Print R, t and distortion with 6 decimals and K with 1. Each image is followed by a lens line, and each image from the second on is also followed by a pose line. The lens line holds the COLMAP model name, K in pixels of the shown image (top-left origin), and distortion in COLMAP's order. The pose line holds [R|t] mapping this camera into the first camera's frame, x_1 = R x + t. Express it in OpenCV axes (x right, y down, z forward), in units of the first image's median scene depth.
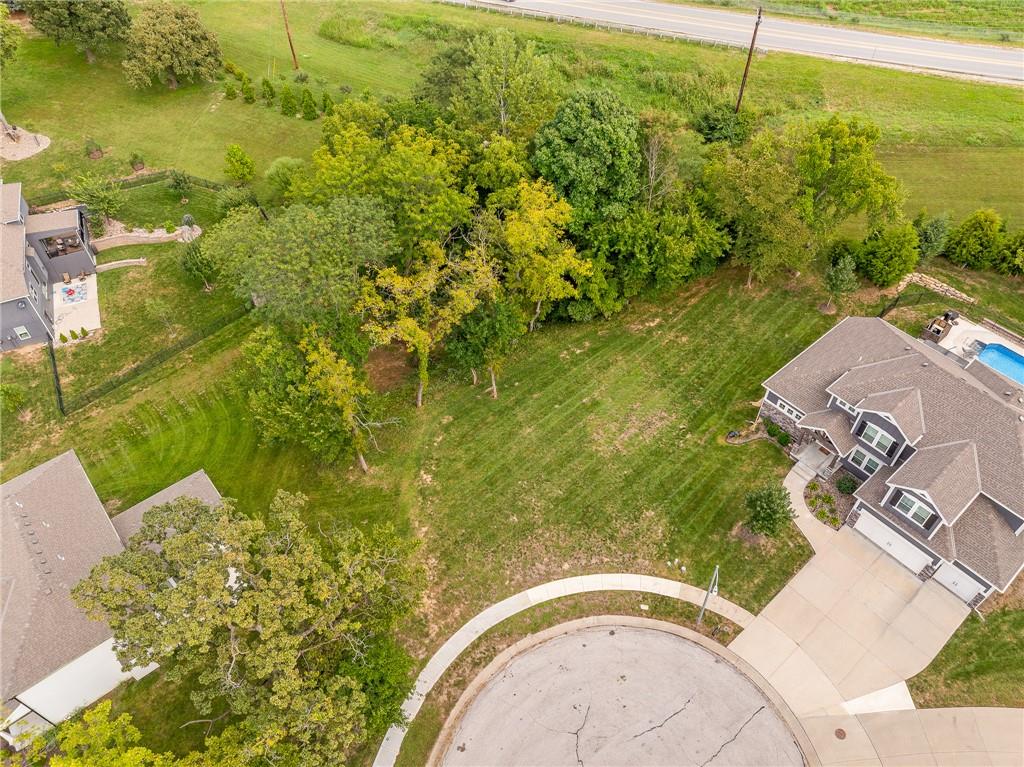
lens RADIAL K [[727.8, 0, 512.0], [0, 727.8, 383.5], [0, 0, 1]] dist [-0.062368, 0.028423]
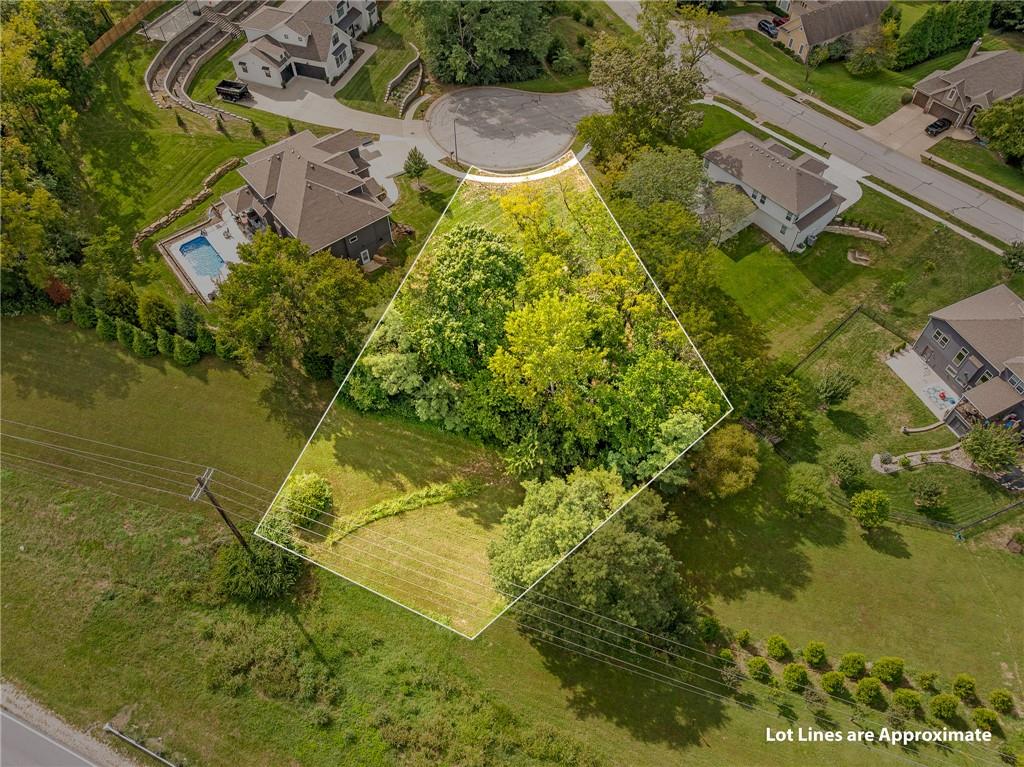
lens RADIAL K [[727.8, 0, 512.0], [0, 727.8, 383.5], [0, 0, 1]] dist [-0.062368, 0.028423]
pose [[-0.999807, -0.007948, 0.017994, 0.038247], [0.019041, -0.161526, 0.986685, -1.825342], [-0.004935, 0.986836, 0.161646, 1.203816]]
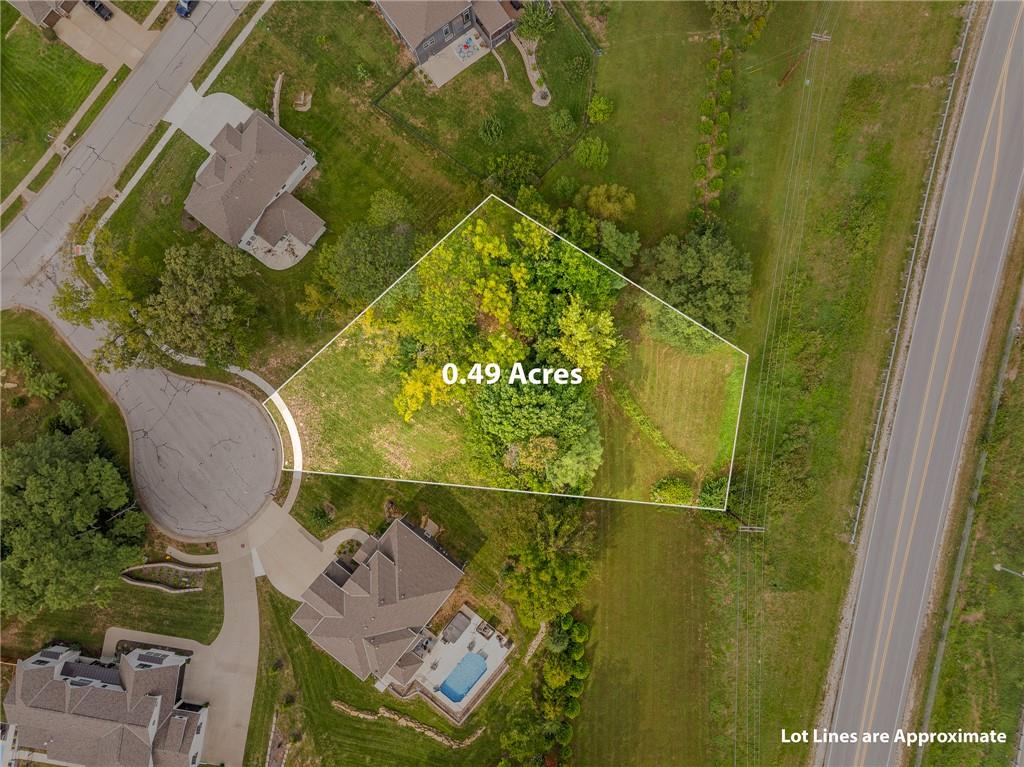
lens RADIAL K [[727.8, 0, 512.0], [0, 727.8, 383.5], [0, 0, 1]] dist [-0.062368, 0.028423]
pose [[0.193612, 0.981042, -0.008383, 0.092892], [-0.700140, 0.144151, 0.699303, -1.621694], [0.687254, -0.129524, 0.714776, -0.054570]]
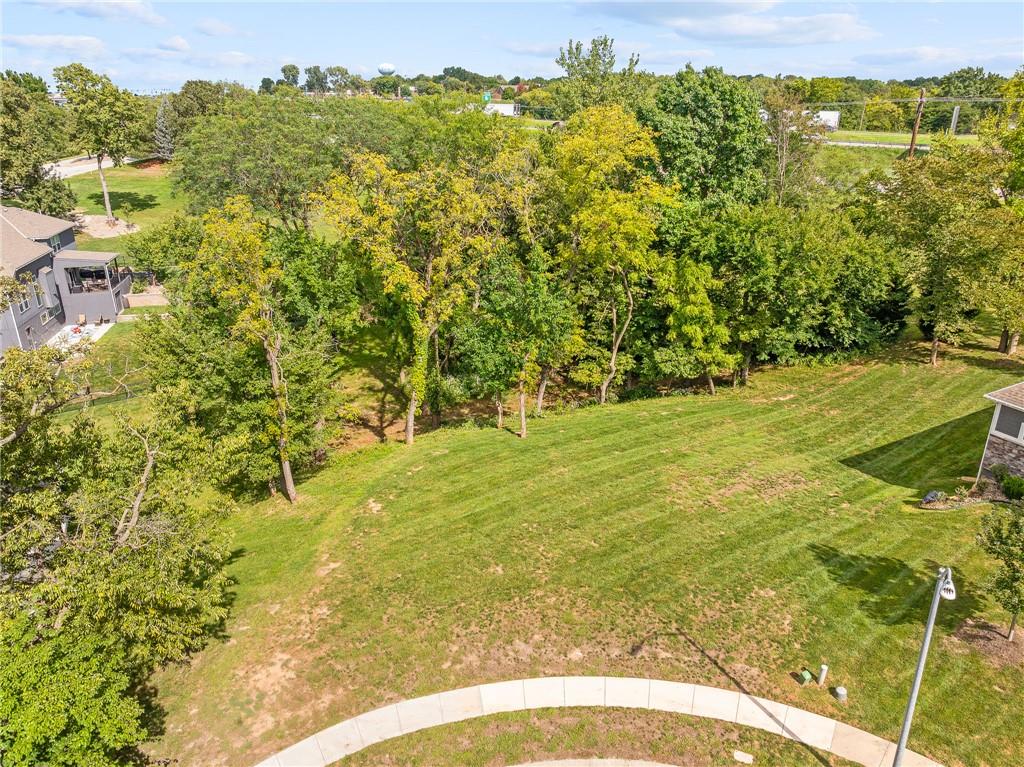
lens RADIAL K [[727.8, 0, 512.0], [0, 727.8, 383.5], [0, 0, 1]] dist [-0.062368, 0.028423]
pose [[0.976360, 0.085421, -0.198557, 0.110401], [-0.159193, 0.905558, -0.393219, 0.279961], [0.146216, 0.415533, 0.897749, 0.494838]]
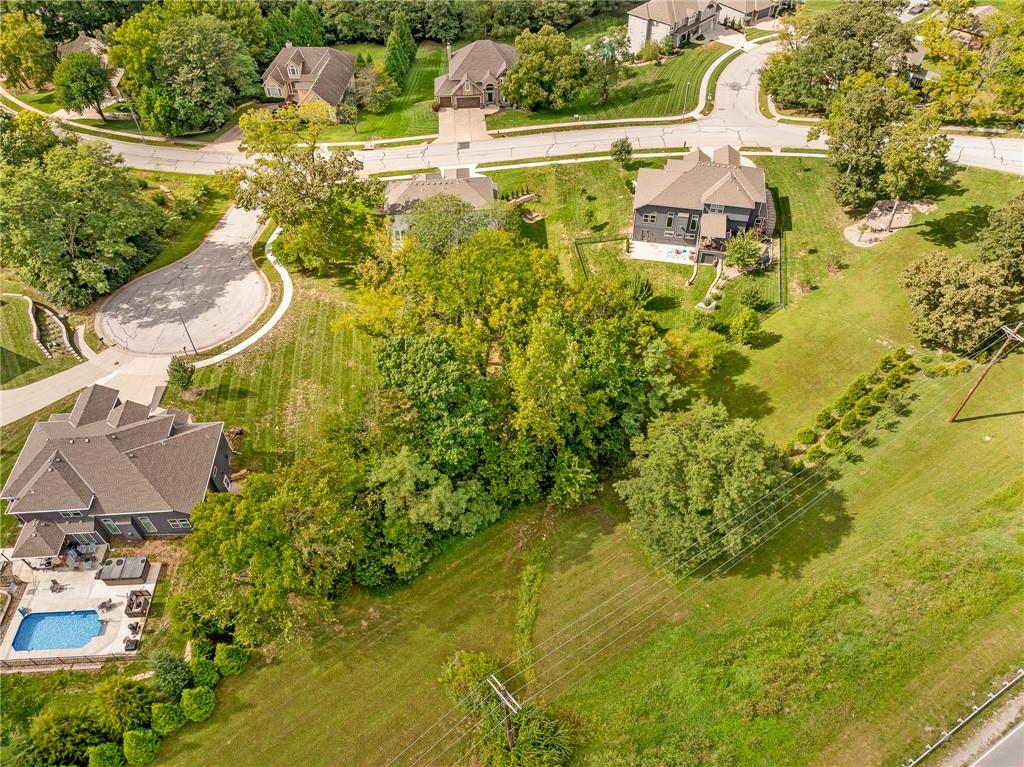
lens RADIAL K [[727.3, 0, 520.5], [0, 727.3, 381.6], [0, 0, 1]] dist [-0.044872, 0.000502]
pose [[-0.586482, 0.596163, -0.548297, 0.796892], [-0.574492, 0.171014, 0.800445, -1.610175], [0.570962, 0.784439, 0.242194, 0.997180]]
